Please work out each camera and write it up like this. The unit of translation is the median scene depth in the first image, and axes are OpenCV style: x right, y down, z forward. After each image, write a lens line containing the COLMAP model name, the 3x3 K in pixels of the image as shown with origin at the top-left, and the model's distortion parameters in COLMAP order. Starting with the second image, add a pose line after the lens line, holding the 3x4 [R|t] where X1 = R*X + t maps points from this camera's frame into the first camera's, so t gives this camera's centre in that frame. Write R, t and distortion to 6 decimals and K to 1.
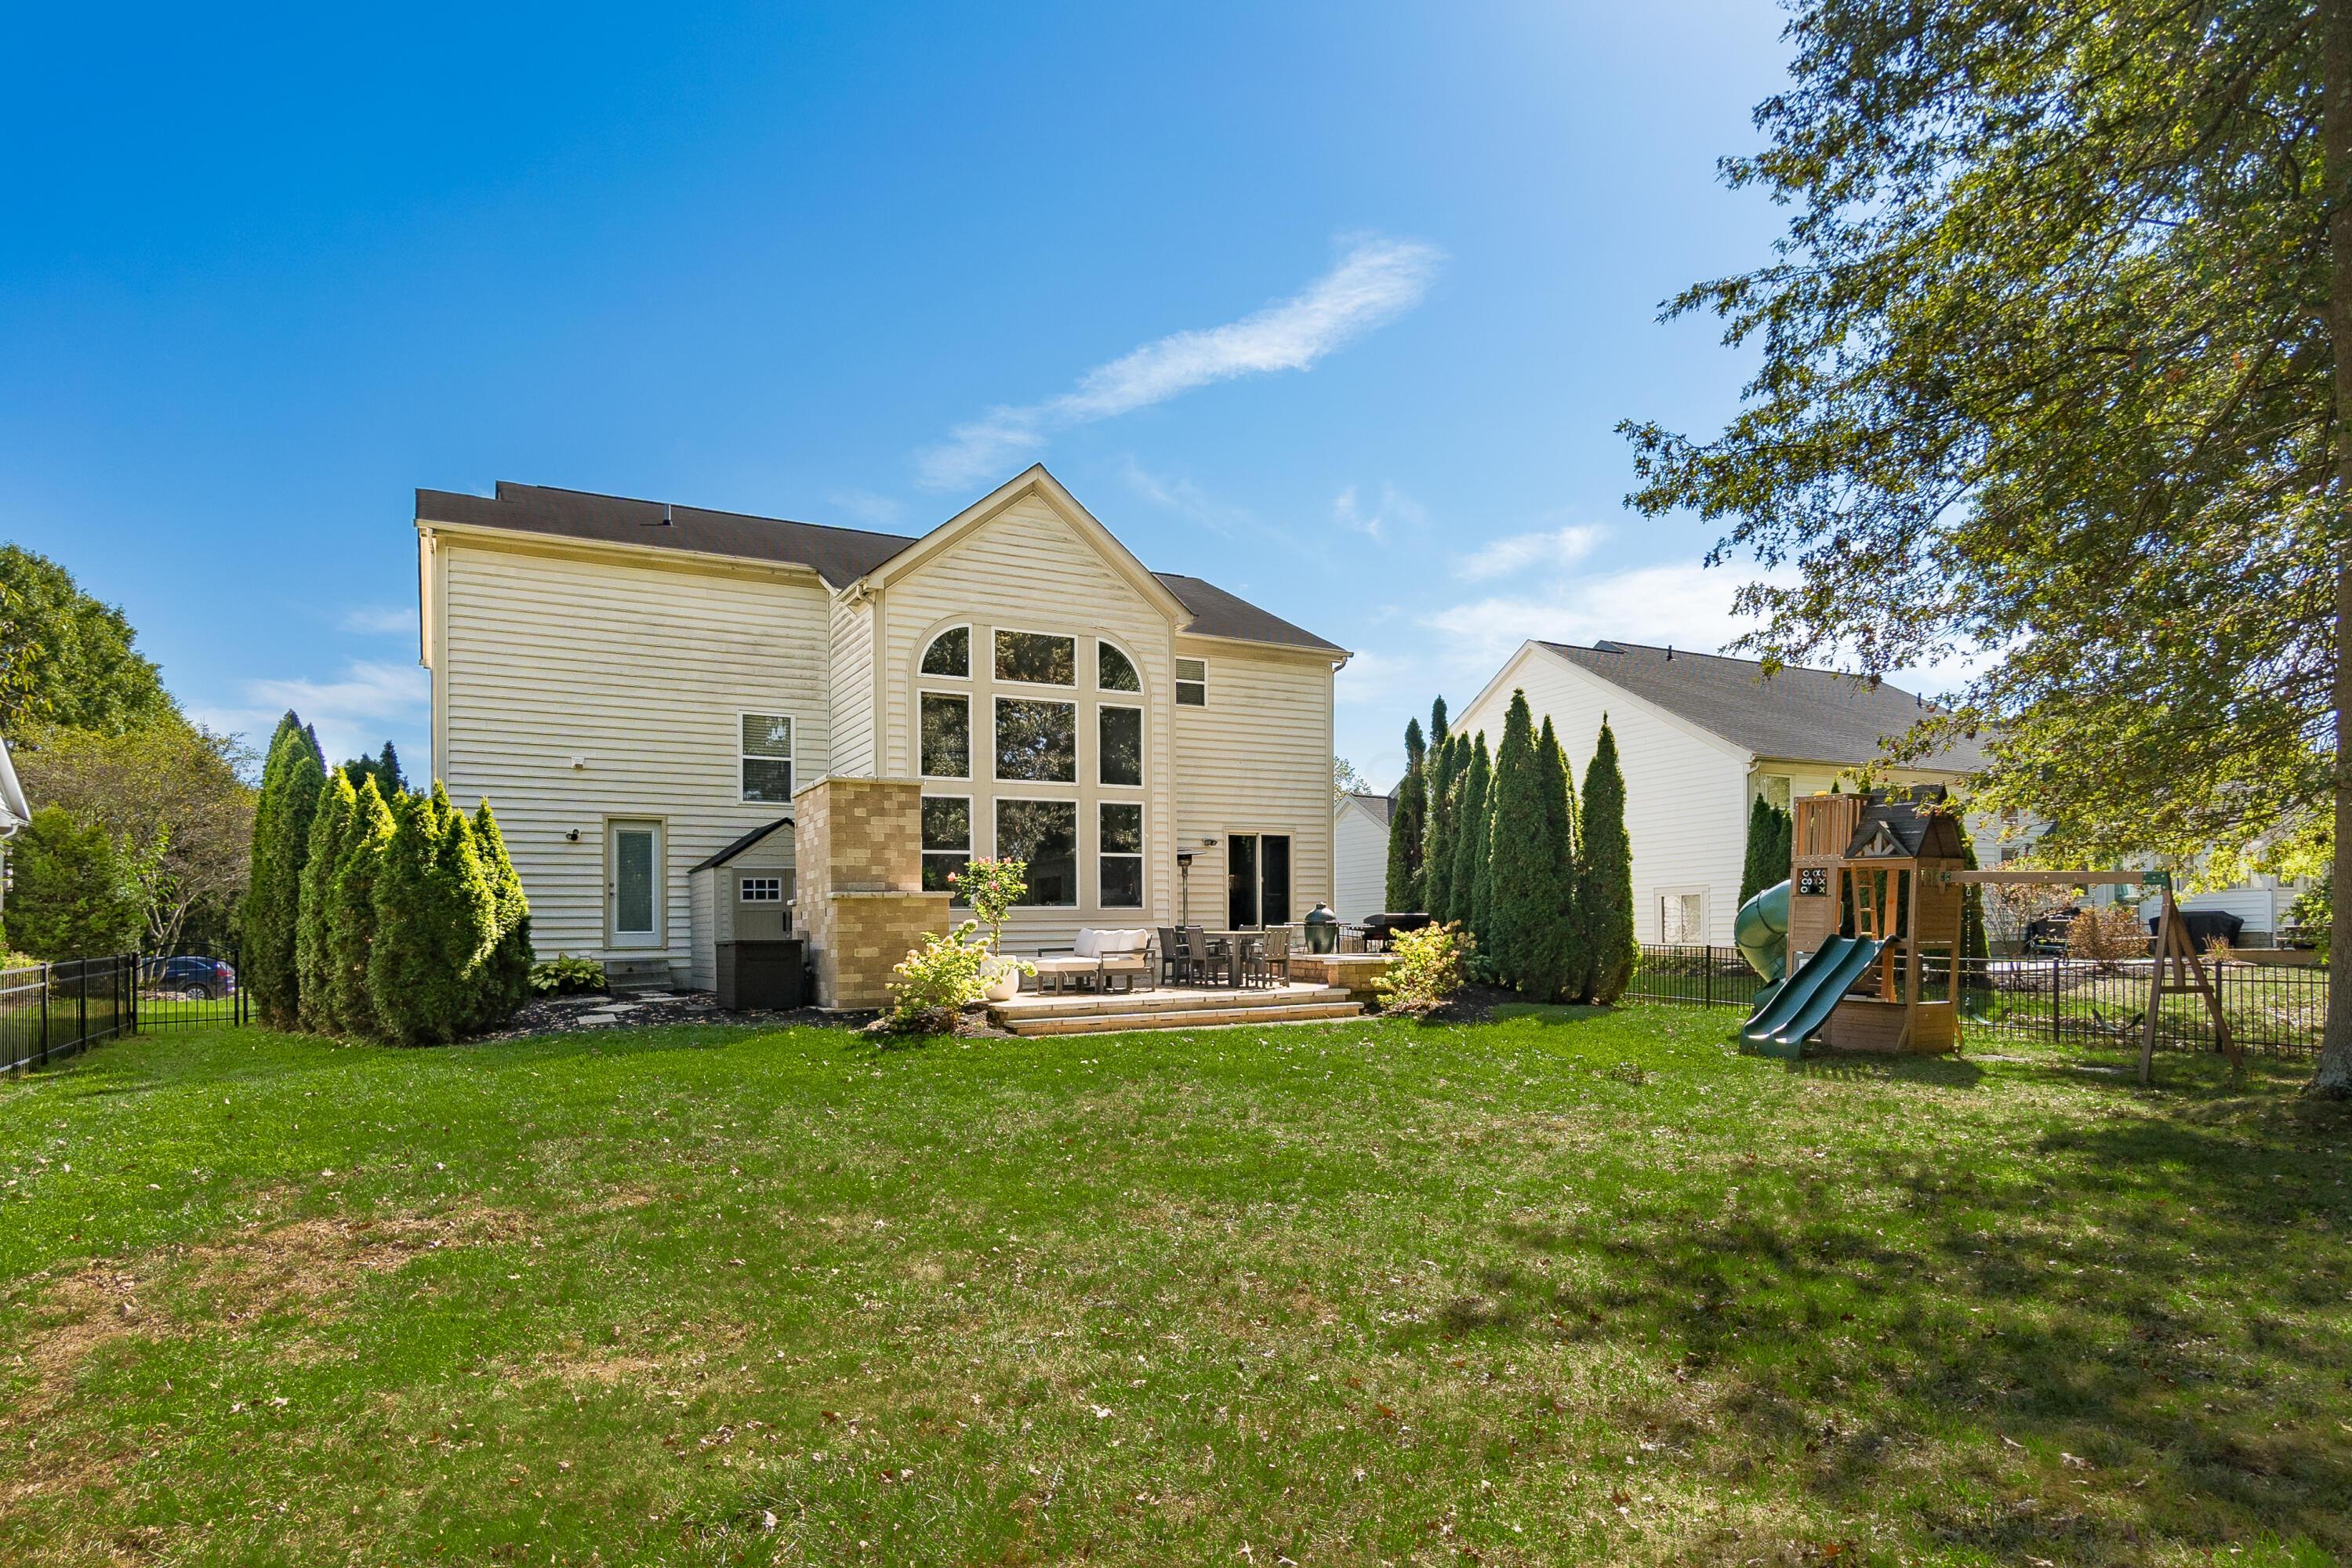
lens RADIAL K [[1258.0, 0, 1174.9], [0, 1258.0, 954.7], [0, 0, 1]] dist [0.000199, -0.000233]
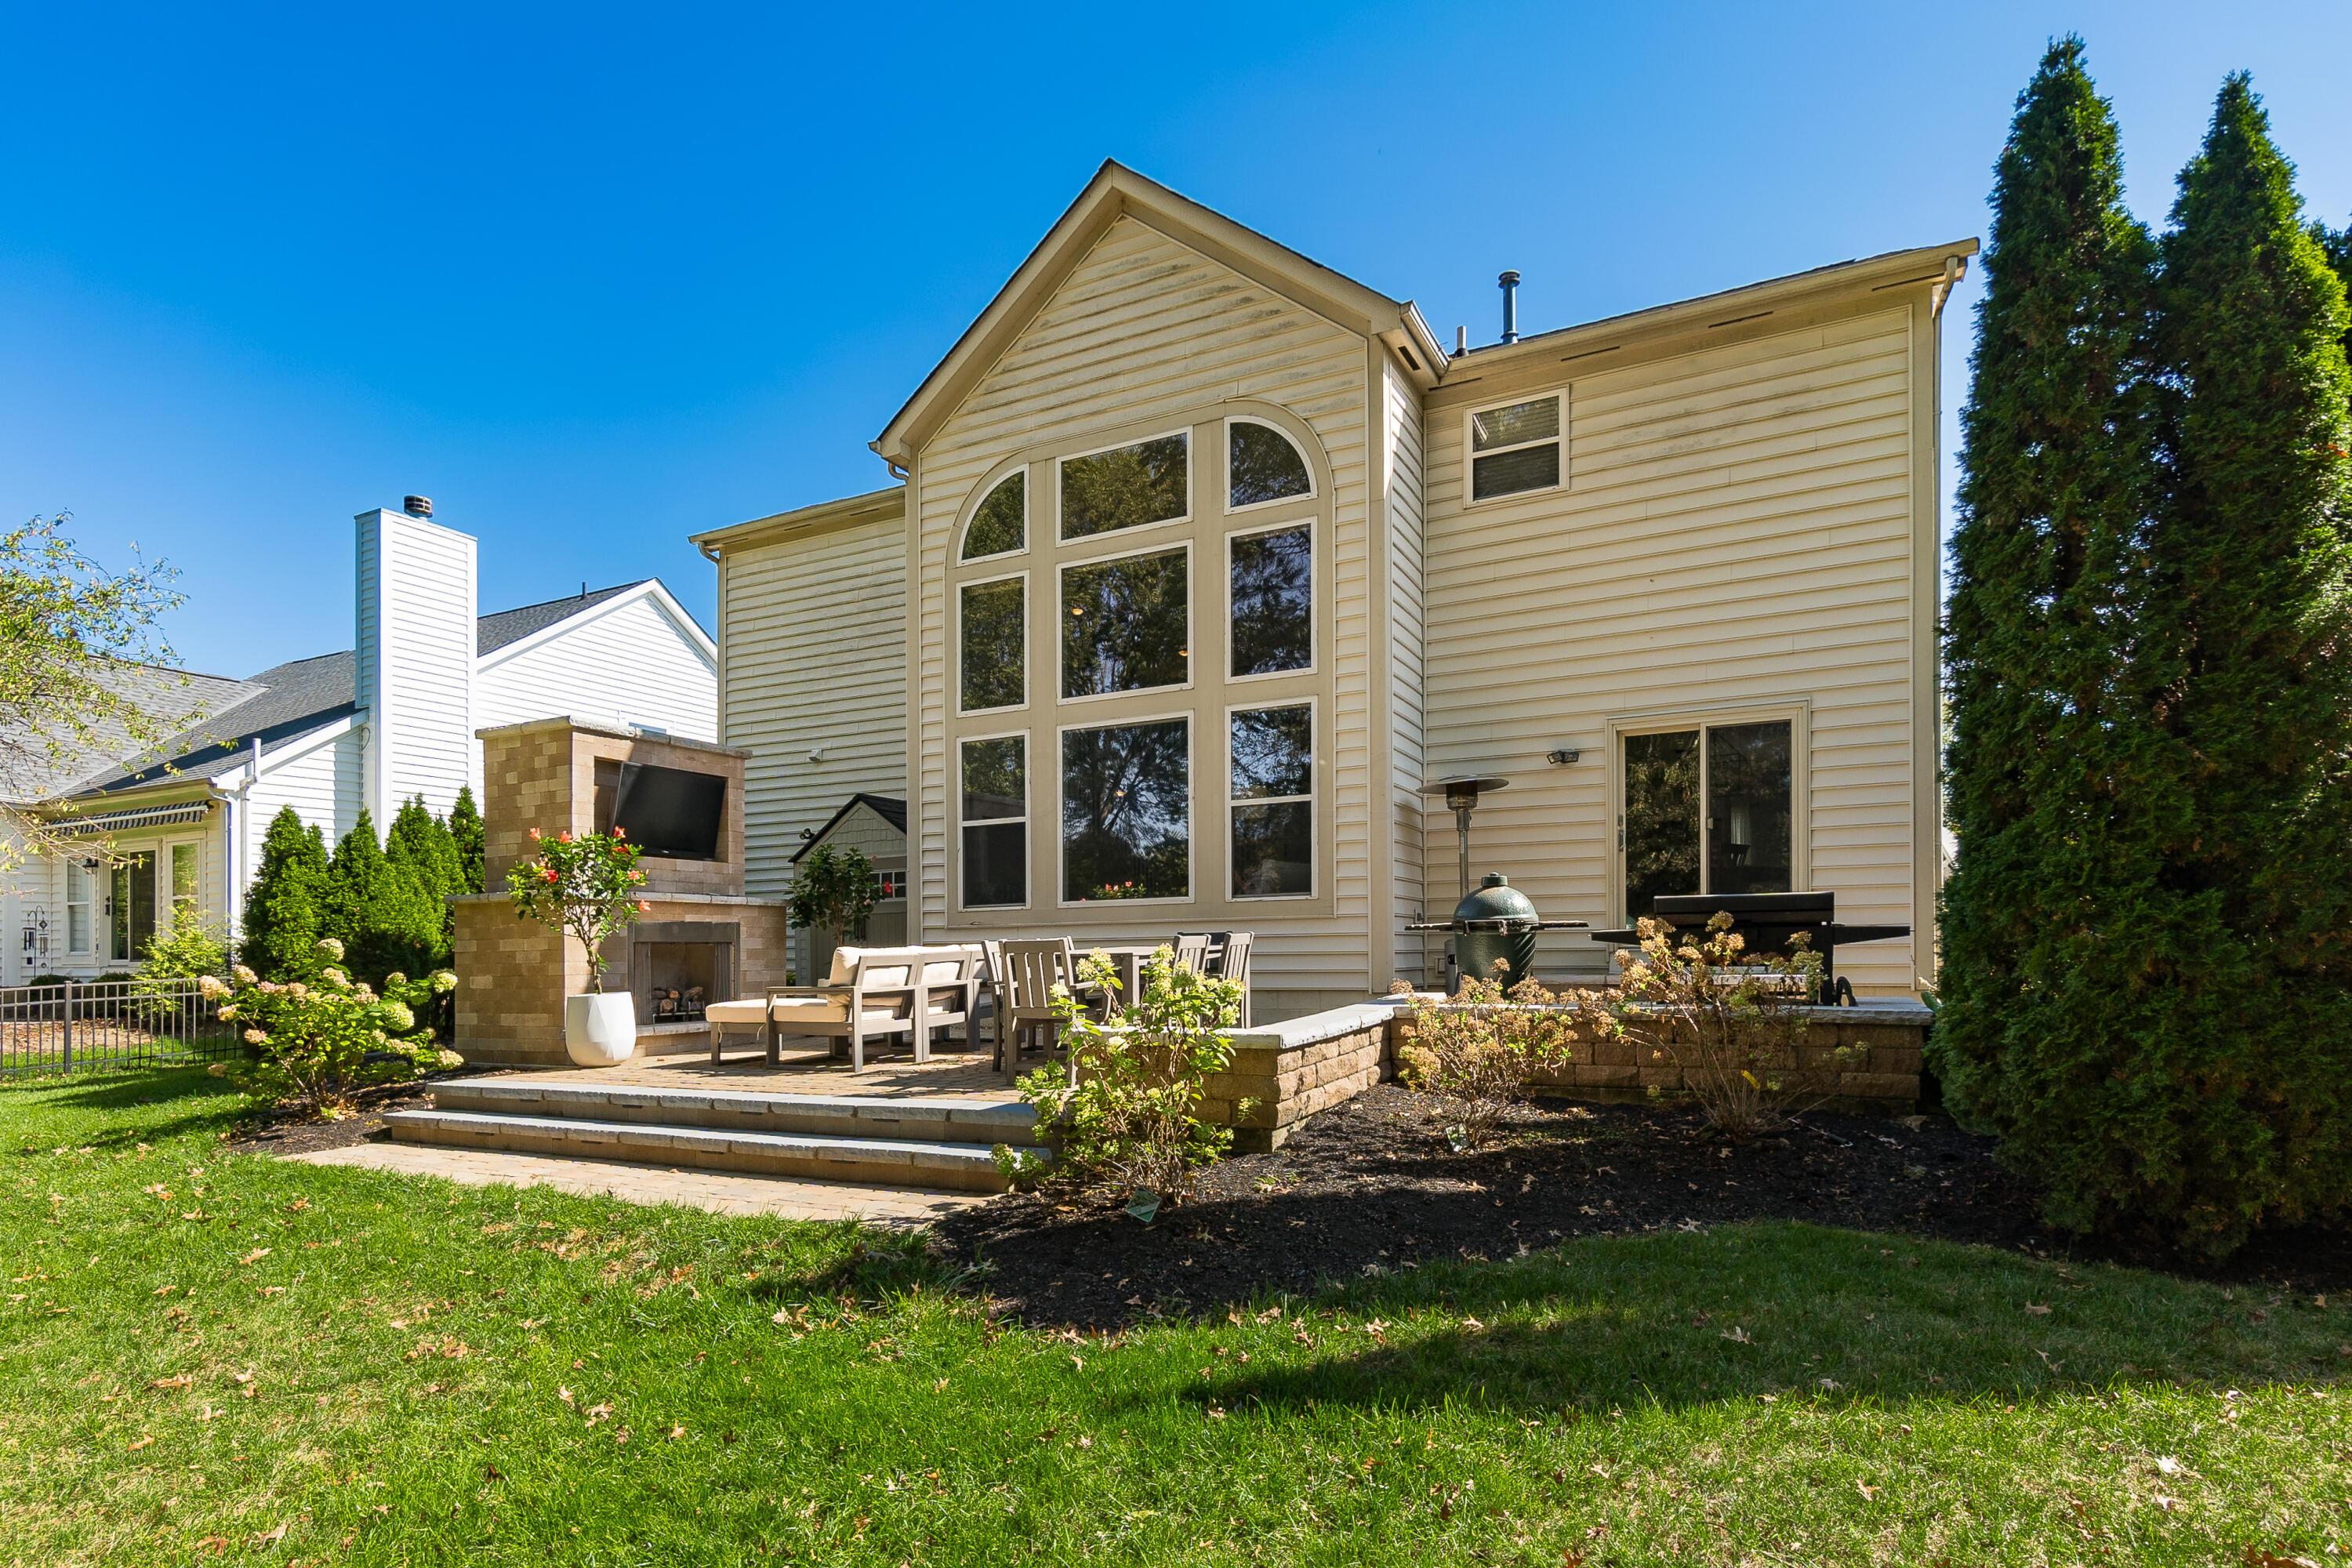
lens RADIAL K [[1195.9, 0, 1172.9], [0, 1195.9, 941.6], [0, 0, 1]] dist [0.000880, 0.000081]
pose [[0.576627, 0.003770, -0.816999, 0.390080], [-0.002454, 0.999993, 0.002882, -0.021425], [0.817004, 0.000343, 0.576632, 0.726246]]
